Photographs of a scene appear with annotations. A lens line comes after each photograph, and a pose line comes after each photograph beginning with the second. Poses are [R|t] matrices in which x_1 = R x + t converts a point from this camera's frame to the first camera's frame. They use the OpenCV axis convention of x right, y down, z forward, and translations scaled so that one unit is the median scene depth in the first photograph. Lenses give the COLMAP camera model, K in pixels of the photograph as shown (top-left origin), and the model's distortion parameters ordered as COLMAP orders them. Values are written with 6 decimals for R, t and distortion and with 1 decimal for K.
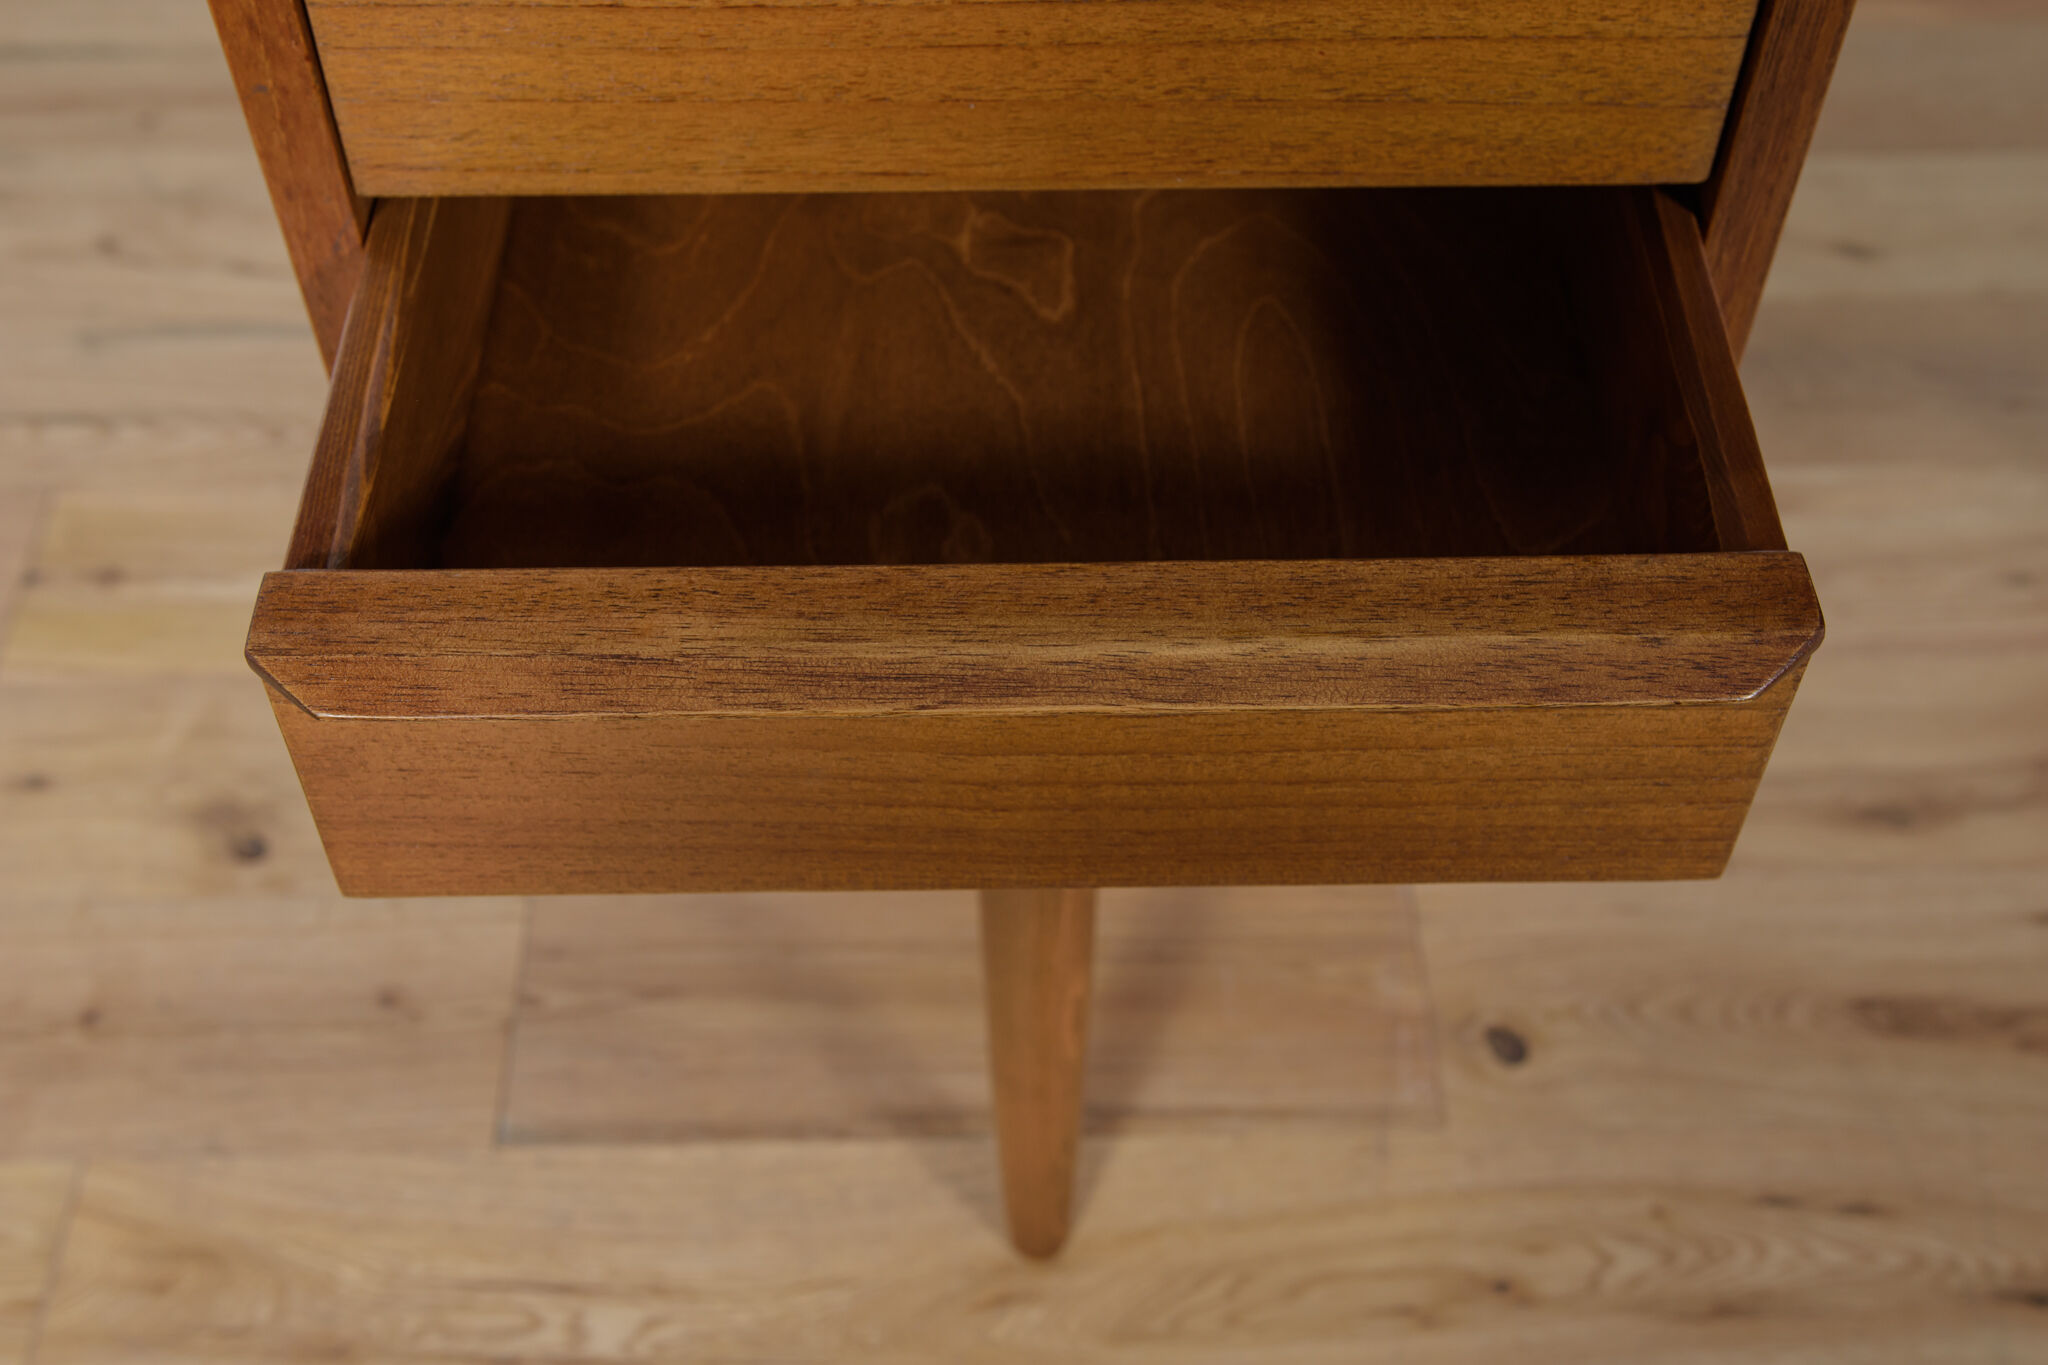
lens RADIAL K [[2368.6, 0, 1026.2], [0, 2368.6, 698.3], [0, 0, 1]] dist [0.048054, 0.000000]
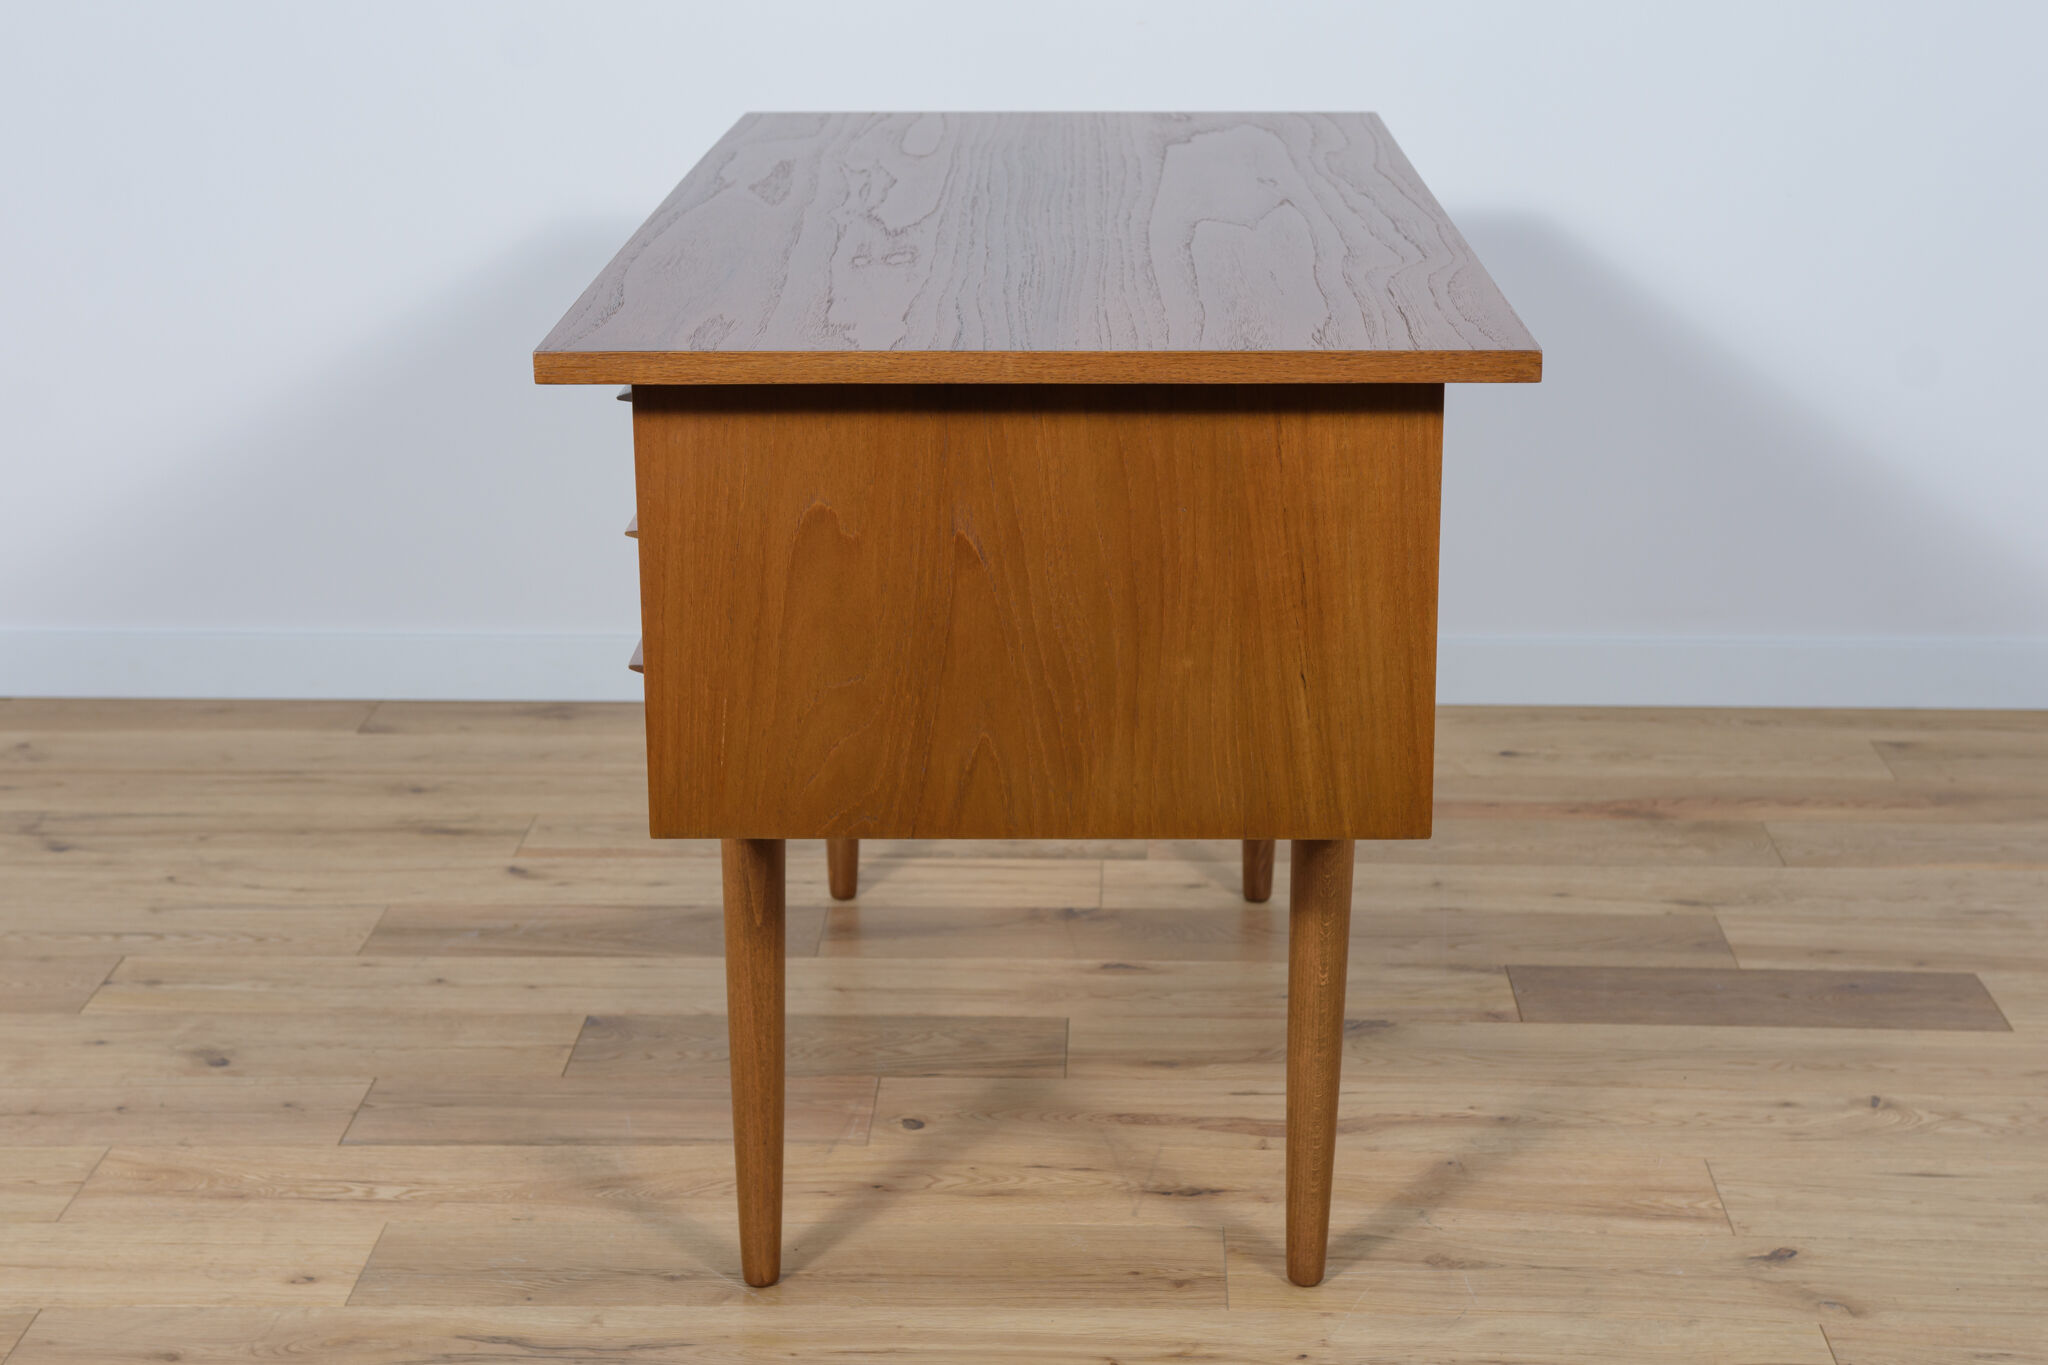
lens RADIAL K [[3272.6, 0, 1060.7], [0, 3272.6, 708.0], [0, 0, 1]] dist [0.095338, 0.000000]
pose [[0.999155, 0.009744, -0.039936, 0.424063], [-0.030207, 0.832958, -0.552511, 1.288255], [0.027881, 0.553251, 0.832548, -1.257752]]
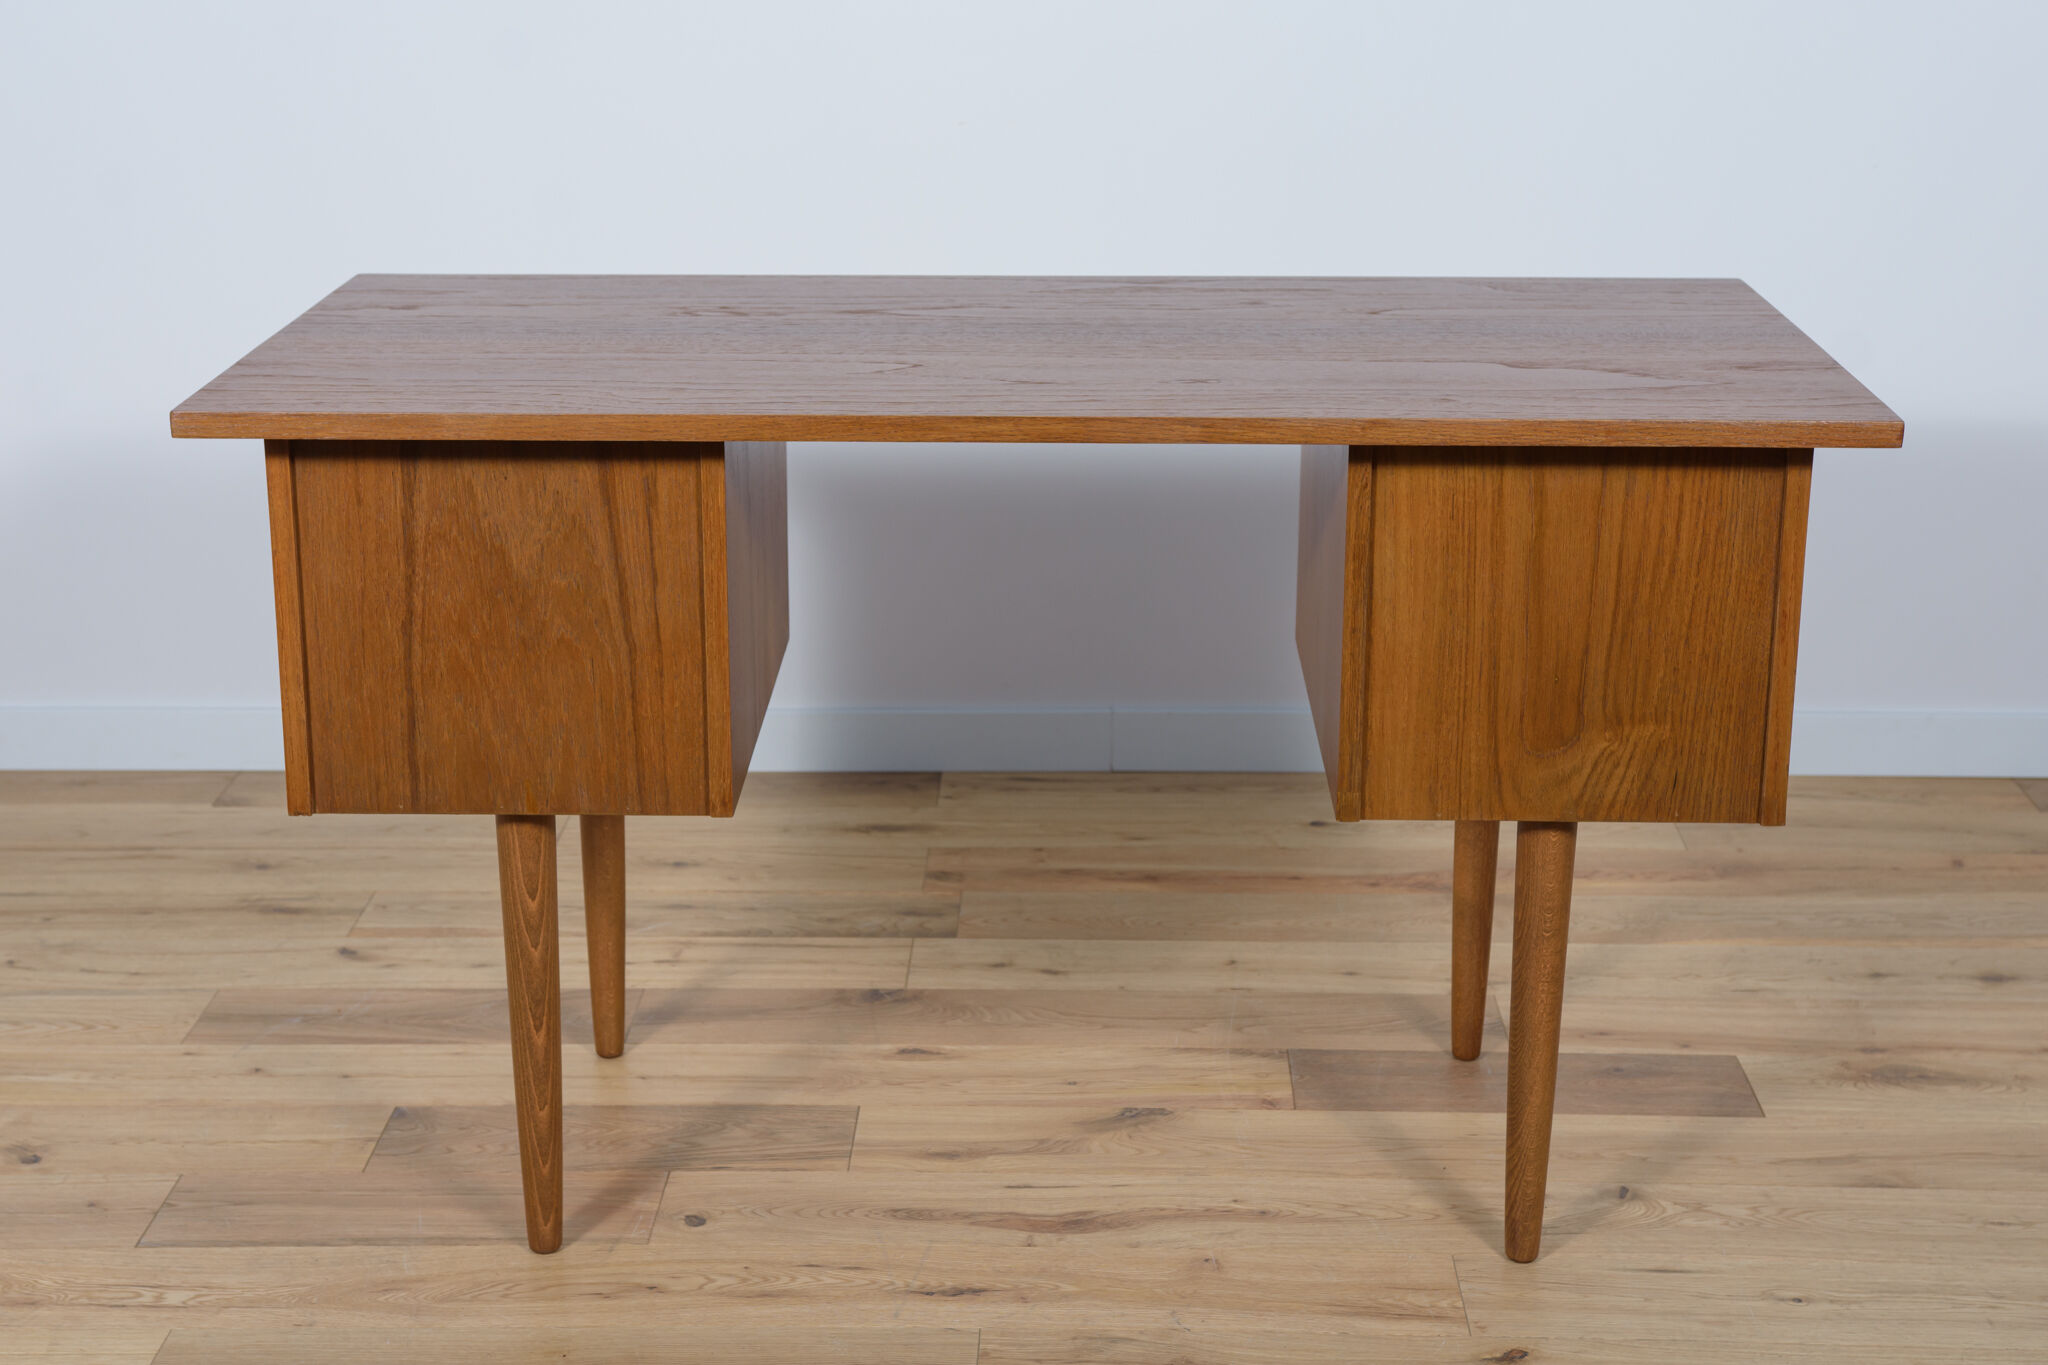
lens RADIAL K [[3149.8, 0, 1034.2], [0, 3149.8, 666.3], [0, 0, 1]] dist [0.108550, 0.000000]
pose [[0.999189, 0.006542, -0.039732, 0.582739], [-0.027508, 0.831491, -0.554856, 1.189639], [0.029407, 0.555499, 0.830997, -1.321736]]
